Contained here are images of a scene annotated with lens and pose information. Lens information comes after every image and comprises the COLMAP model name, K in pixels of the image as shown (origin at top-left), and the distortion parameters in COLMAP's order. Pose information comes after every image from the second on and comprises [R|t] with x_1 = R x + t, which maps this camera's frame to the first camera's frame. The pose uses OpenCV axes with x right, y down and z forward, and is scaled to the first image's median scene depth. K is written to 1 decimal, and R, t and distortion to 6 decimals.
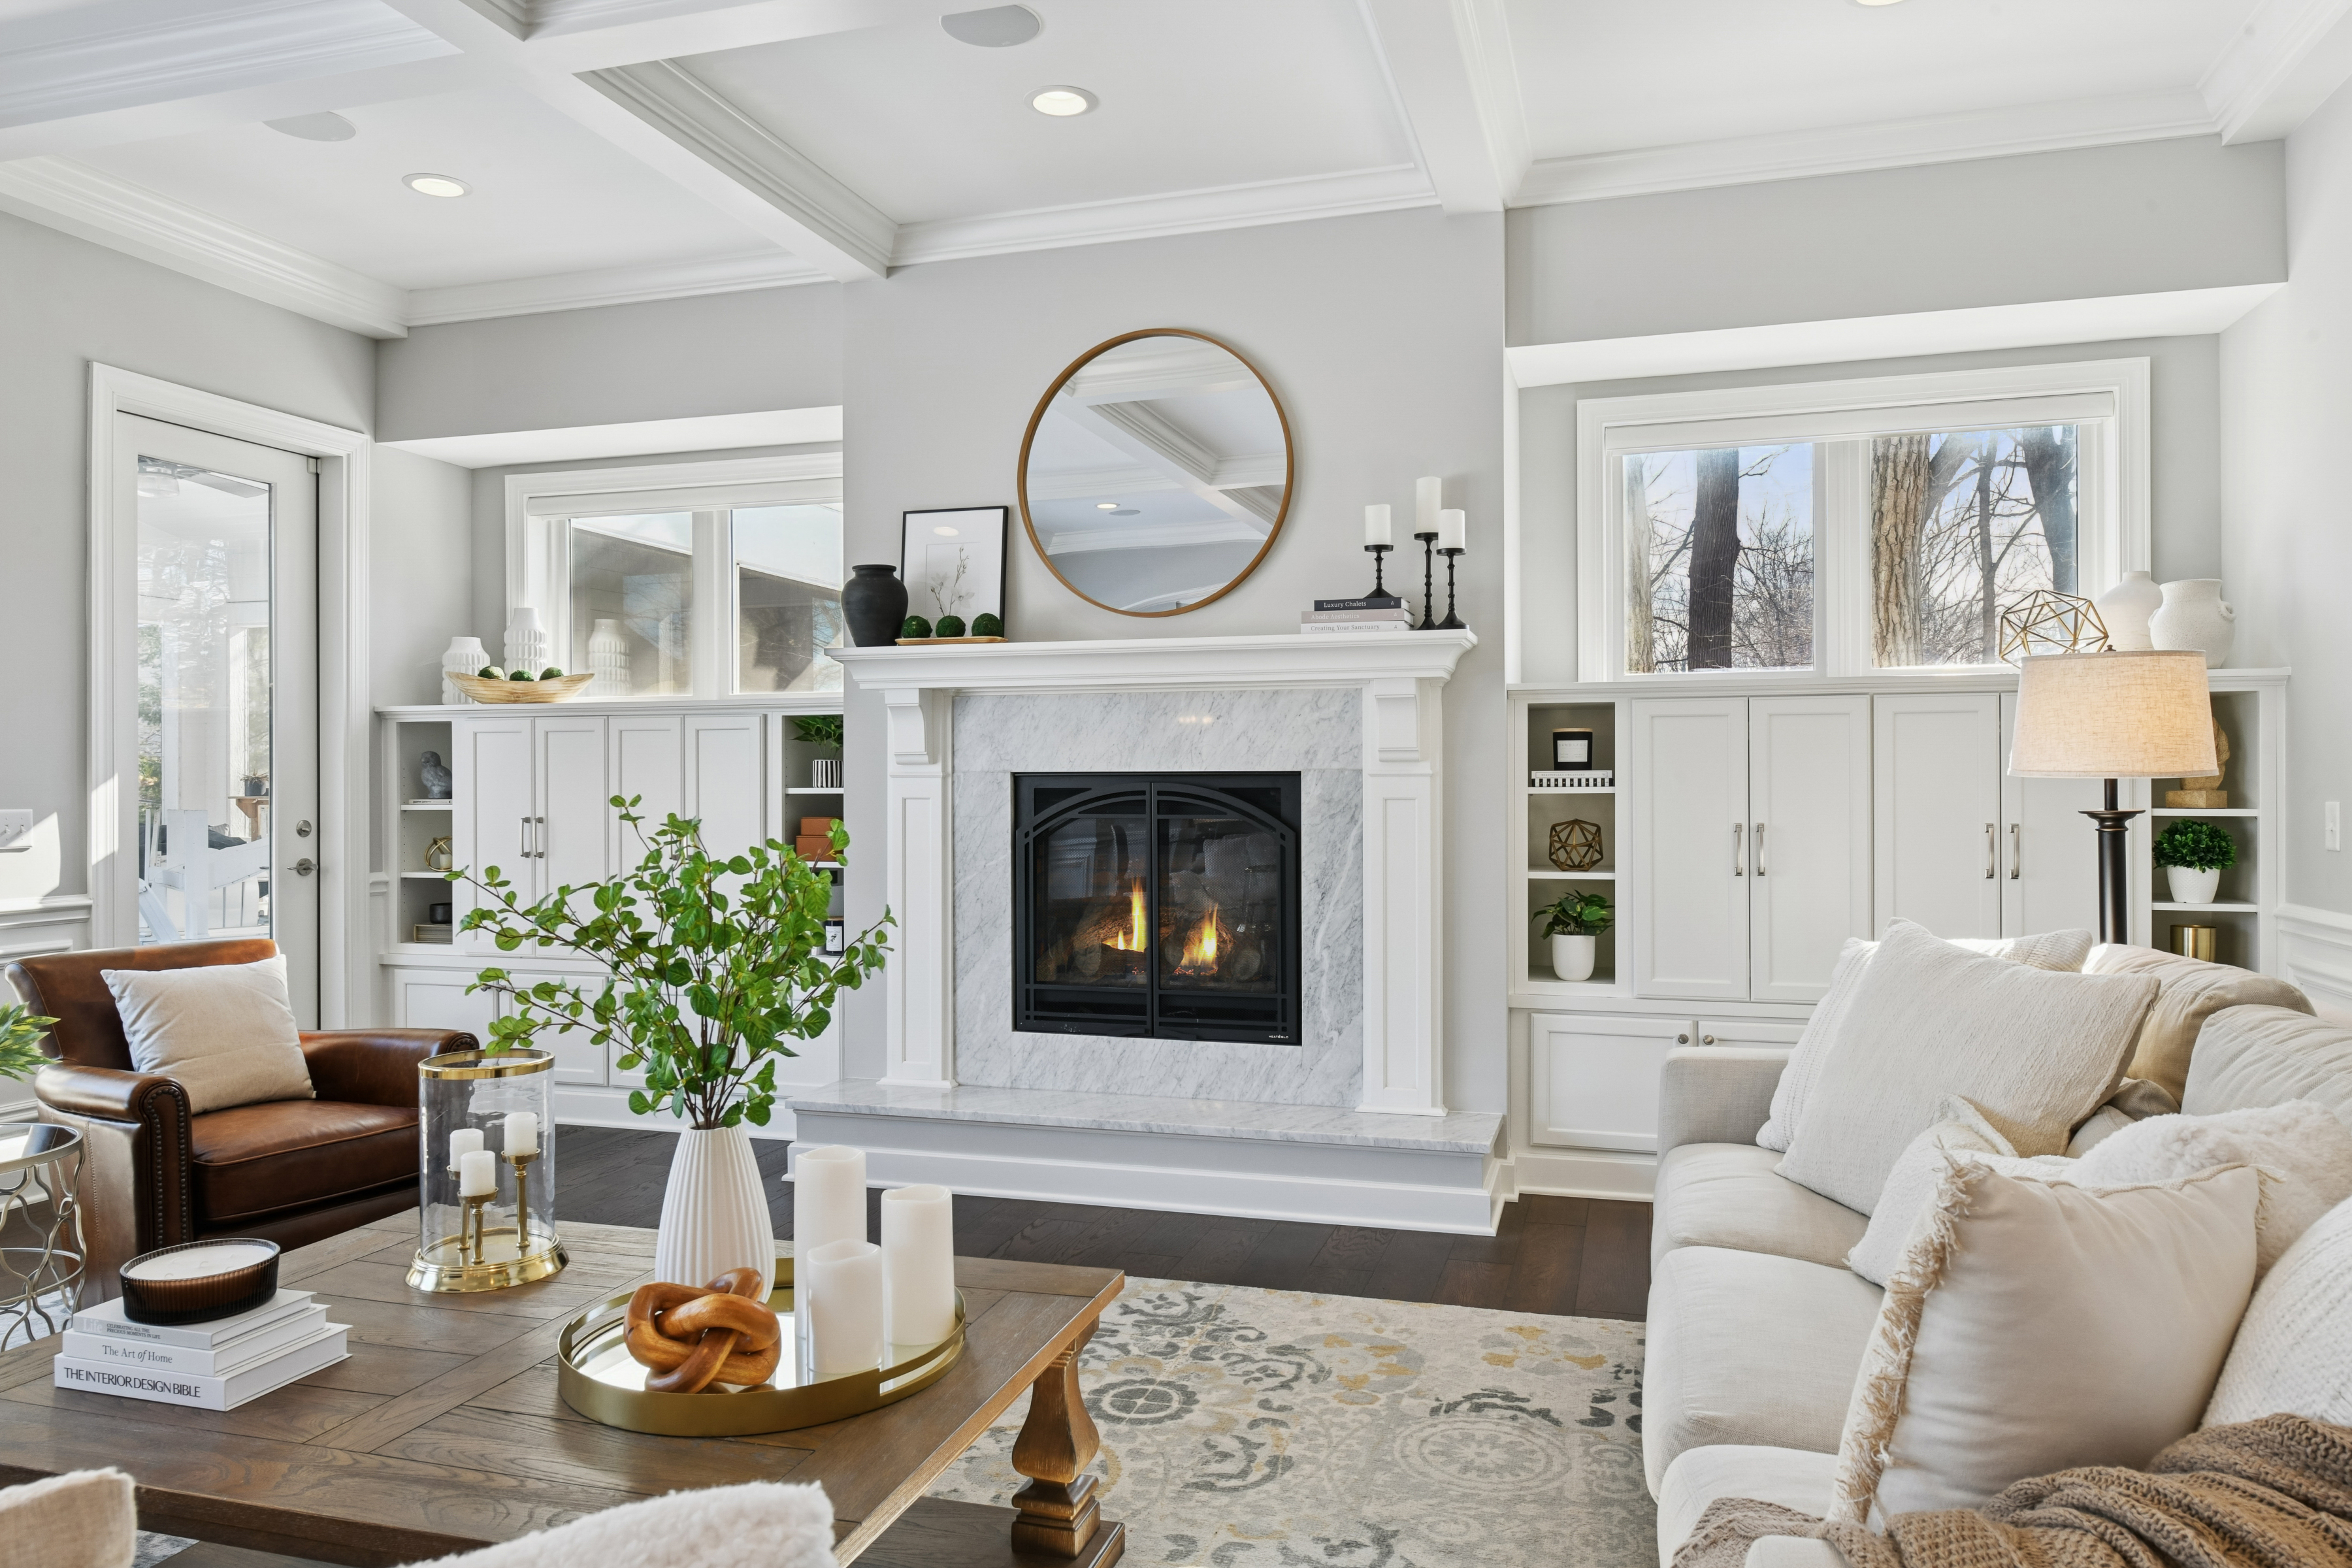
lens RADIAL K [[1562.3, 0, 1184.1], [0, 1562.3, 785.0], [0, 0, 1]] dist [-0.005873, -0.001192]
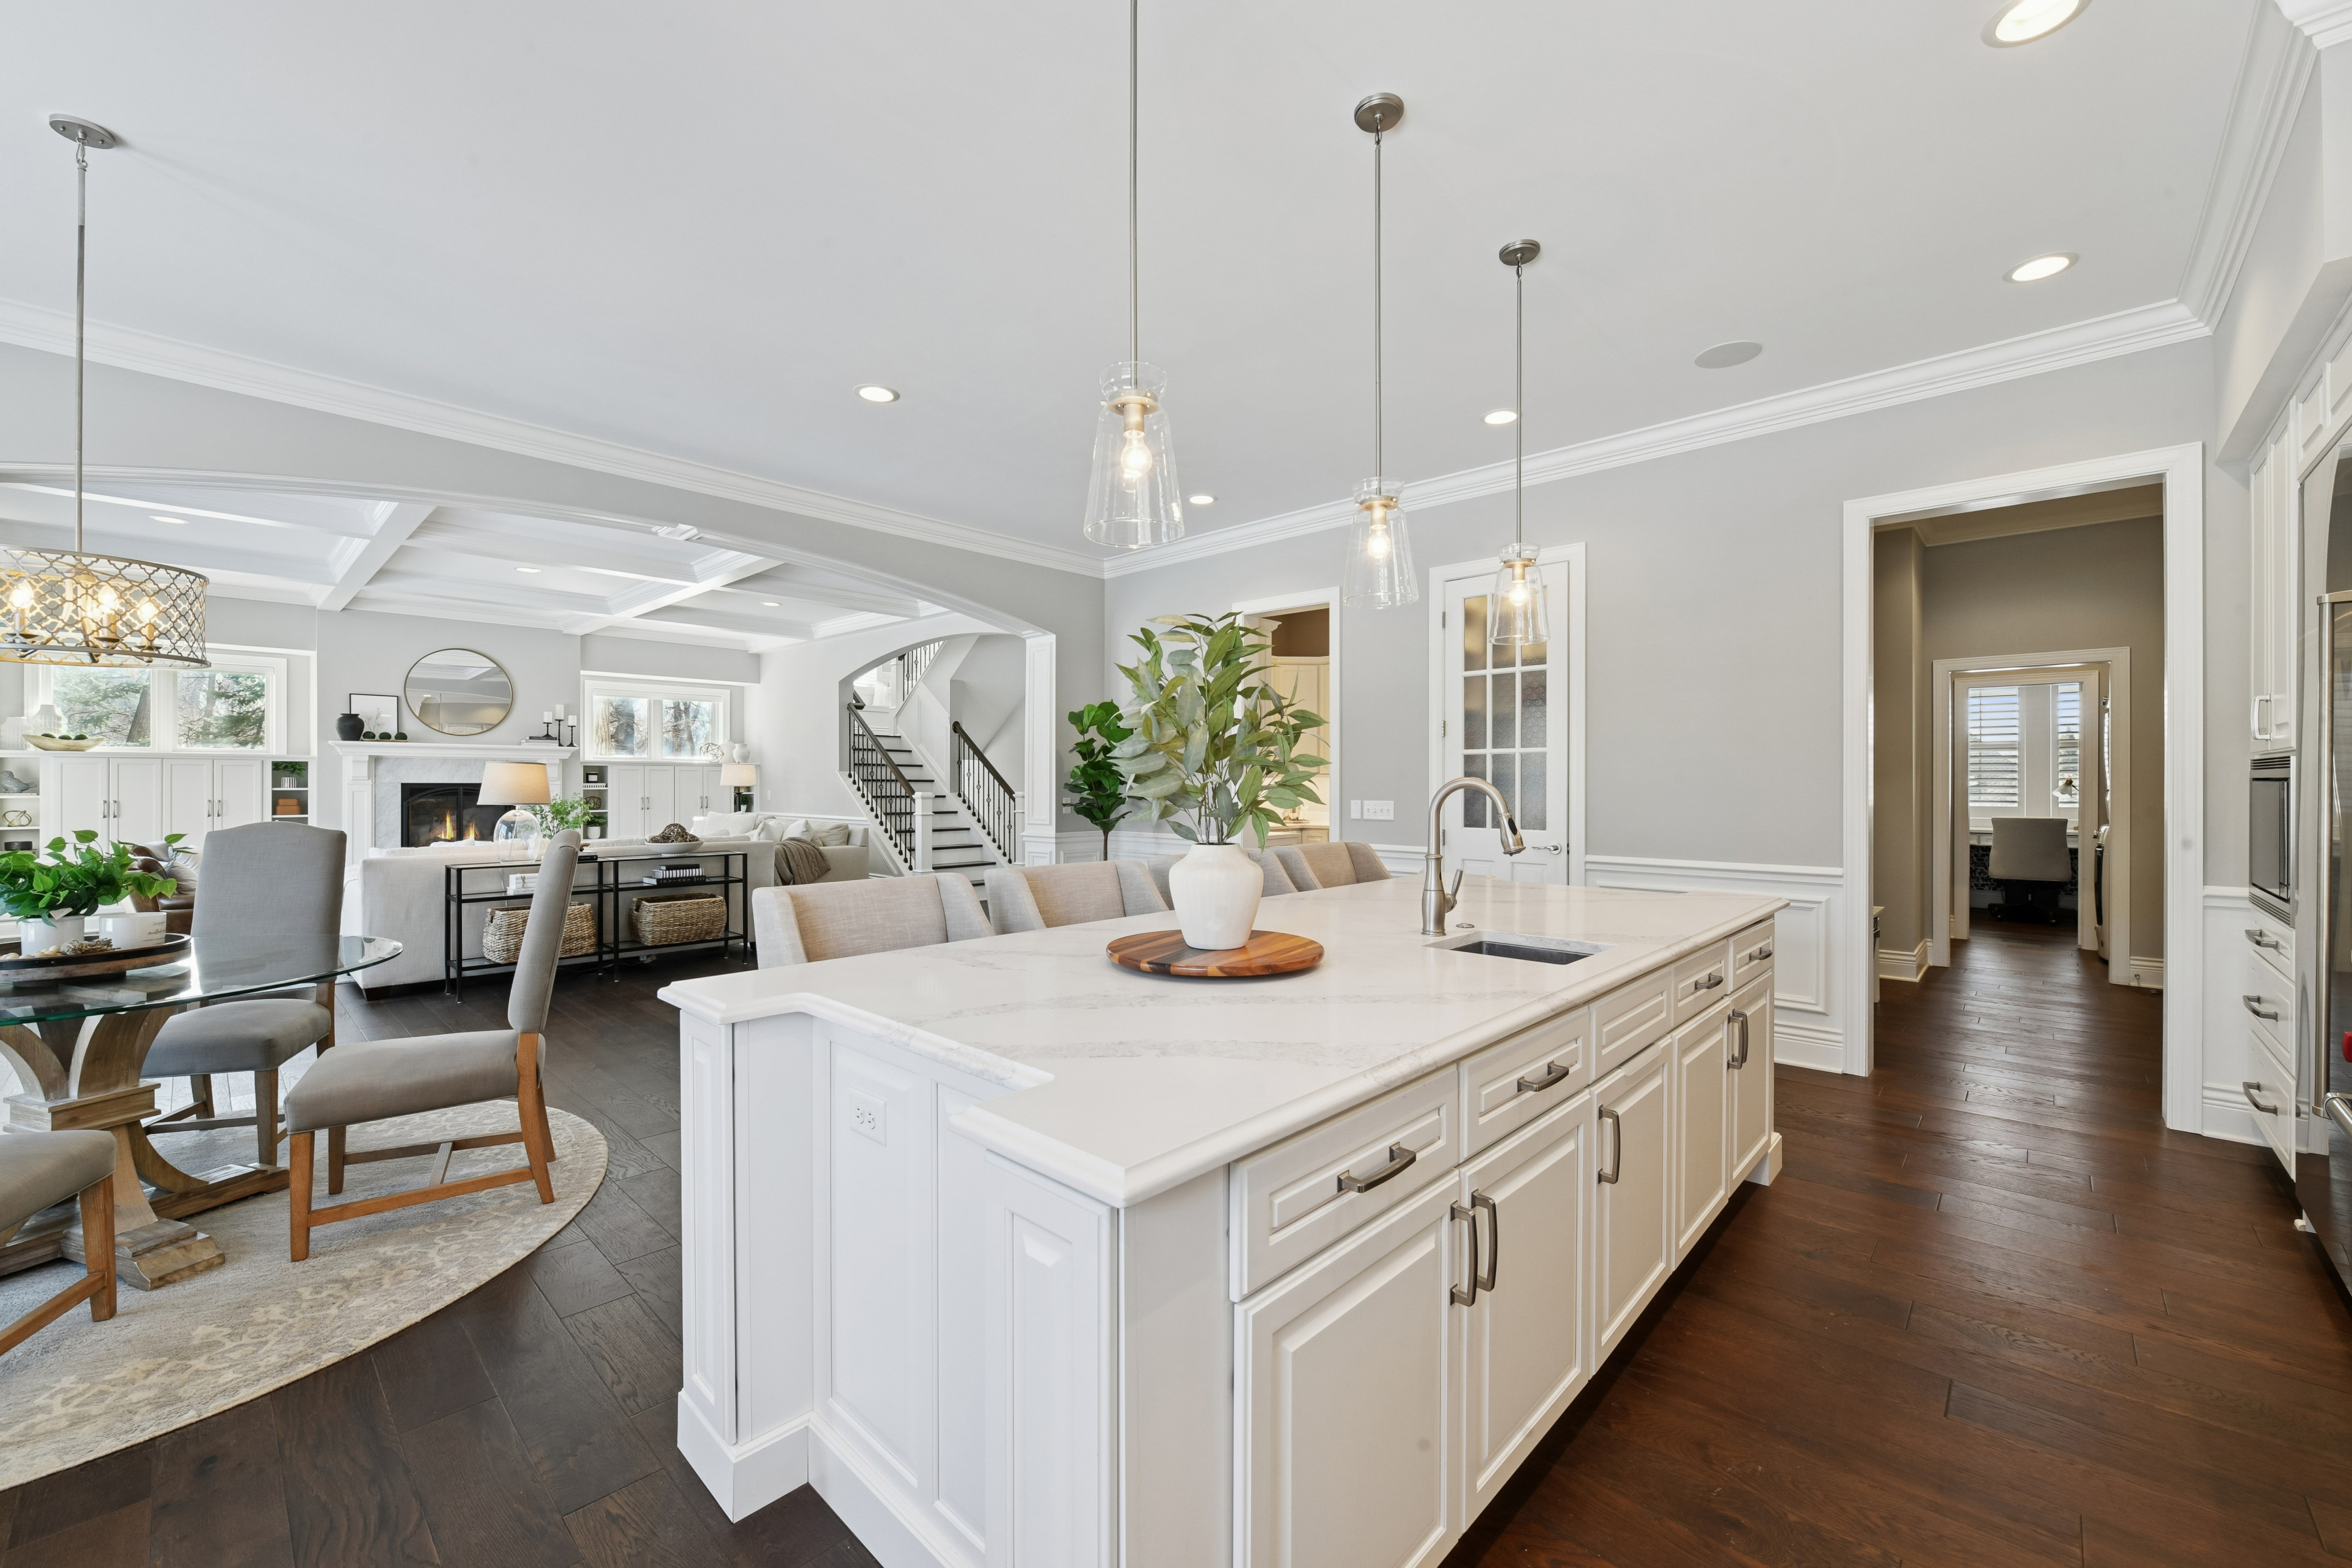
lens RADIAL K [[934.3, 0, 1176.0], [0, 934.3, 784.0], [0, 0, 1]] dist [-0.001221, 0.000120]
pose [[0.450450, 0.001966, 0.892800, -1.120399], [-0.001911, 0.999997, -0.001238, -0.007084], [-0.892800, -0.001148, 0.450453, -1.260067]]
